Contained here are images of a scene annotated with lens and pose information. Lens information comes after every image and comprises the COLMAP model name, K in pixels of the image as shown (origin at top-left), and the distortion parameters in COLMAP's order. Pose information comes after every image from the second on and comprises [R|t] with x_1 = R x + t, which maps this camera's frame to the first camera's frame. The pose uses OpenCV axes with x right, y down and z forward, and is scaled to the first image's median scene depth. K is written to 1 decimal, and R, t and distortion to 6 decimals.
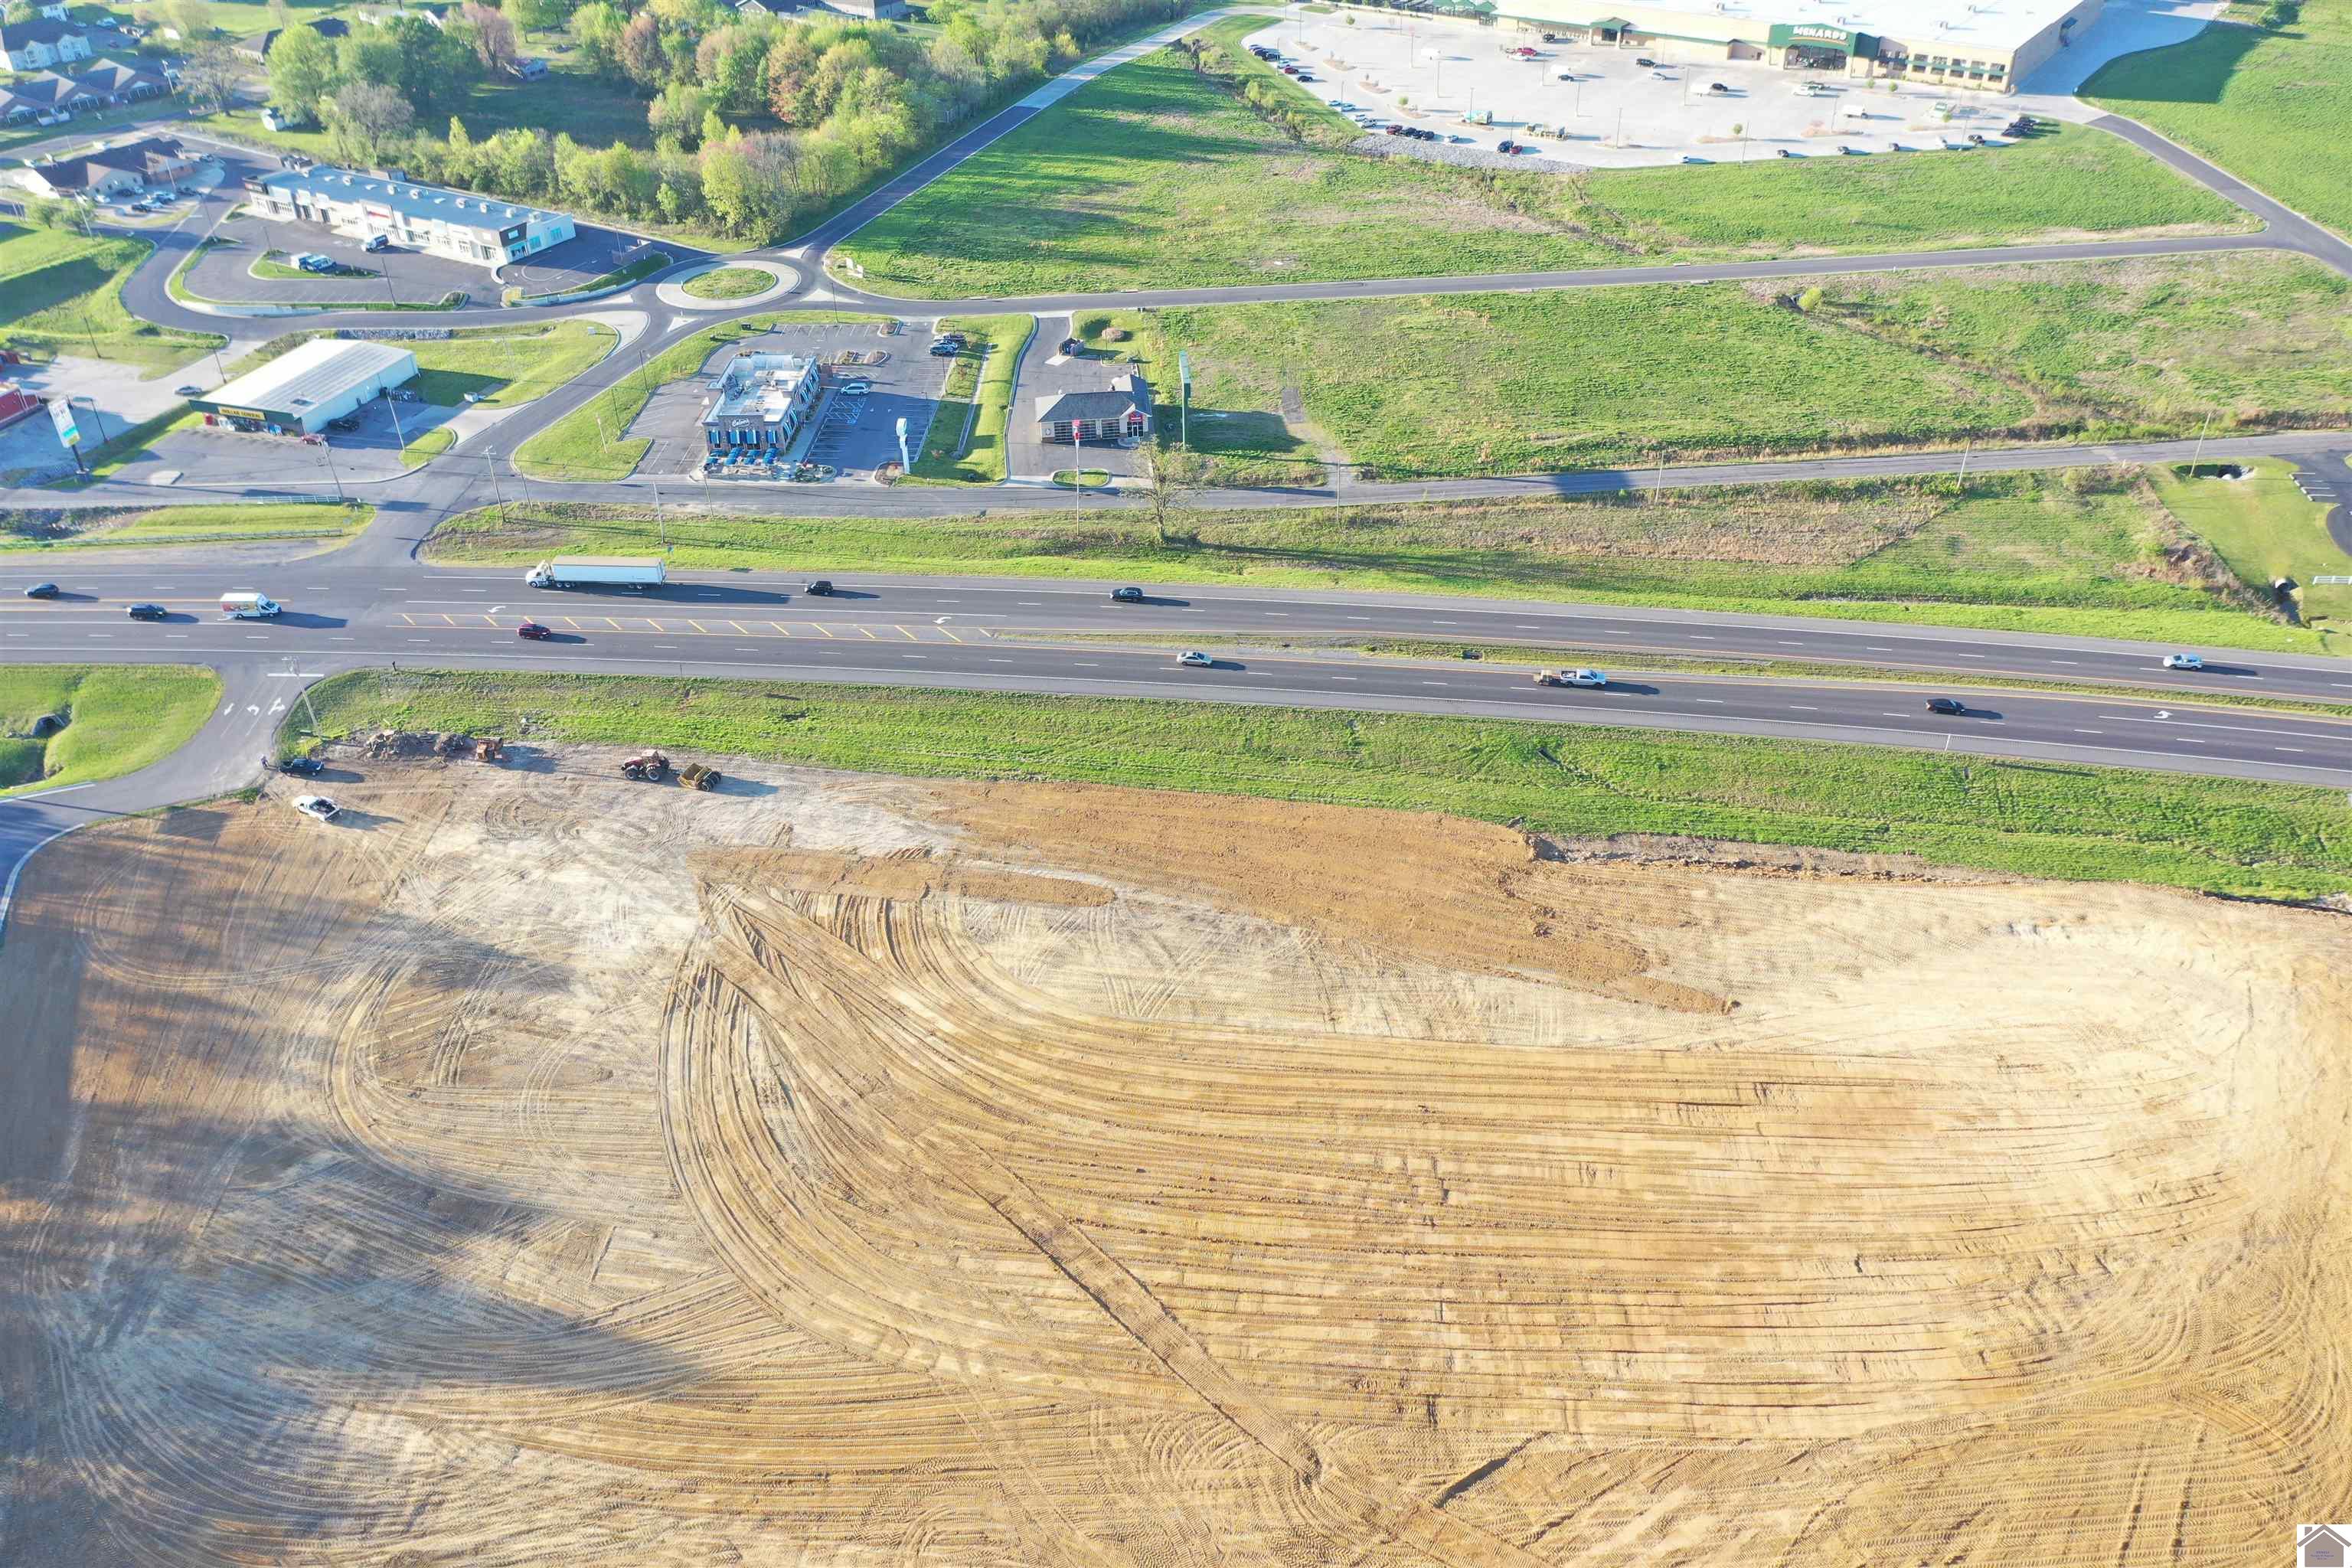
lens RADIAL K [[1827.8, 0, 1185.1], [0, 1827.8, 793.5], [0, 0, 1]] dist [-0.013683, -0.003069]
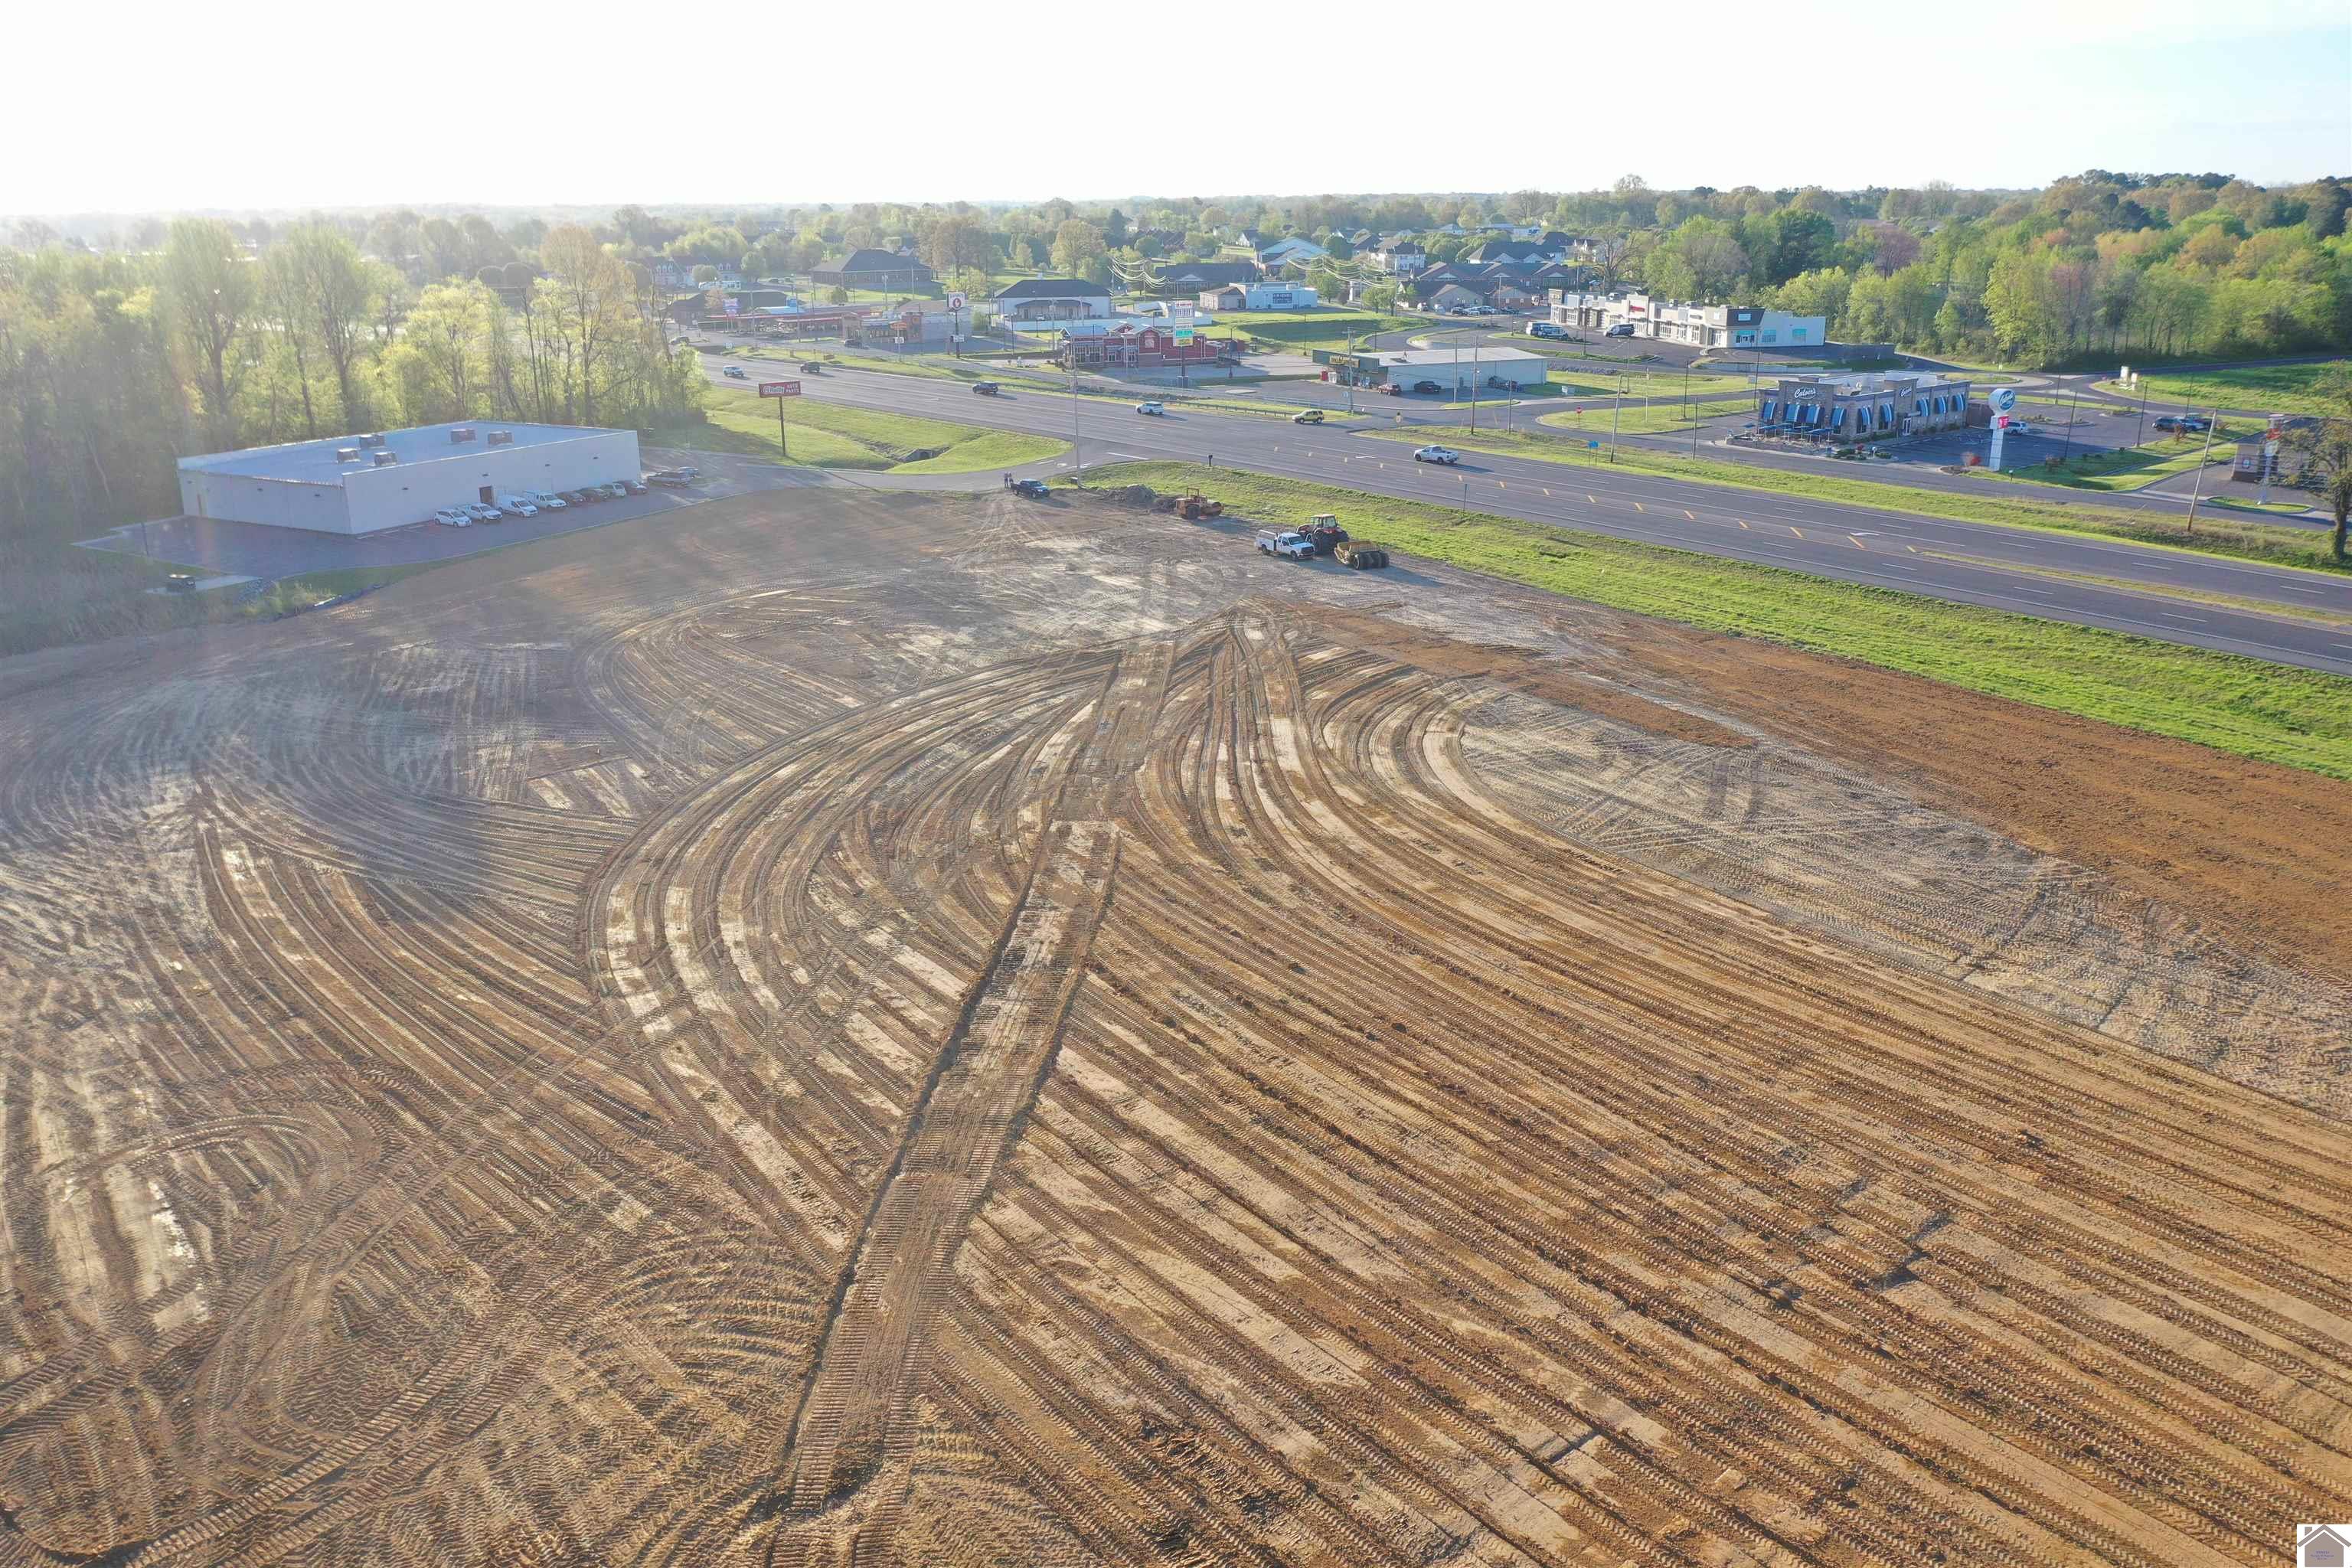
lens RADIAL K [[1832.9, 0, 1185.5], [0, 1832.9, 793.1], [0, 0, 1]] dist [-0.020281, -0.003045]
pose [[0.673092, 0.239914, -0.699563, 0.165459], [-0.426954, 0.898424, -0.102685, 0.144124], [0.603869, 0.367798, 0.707154, 0.417484]]
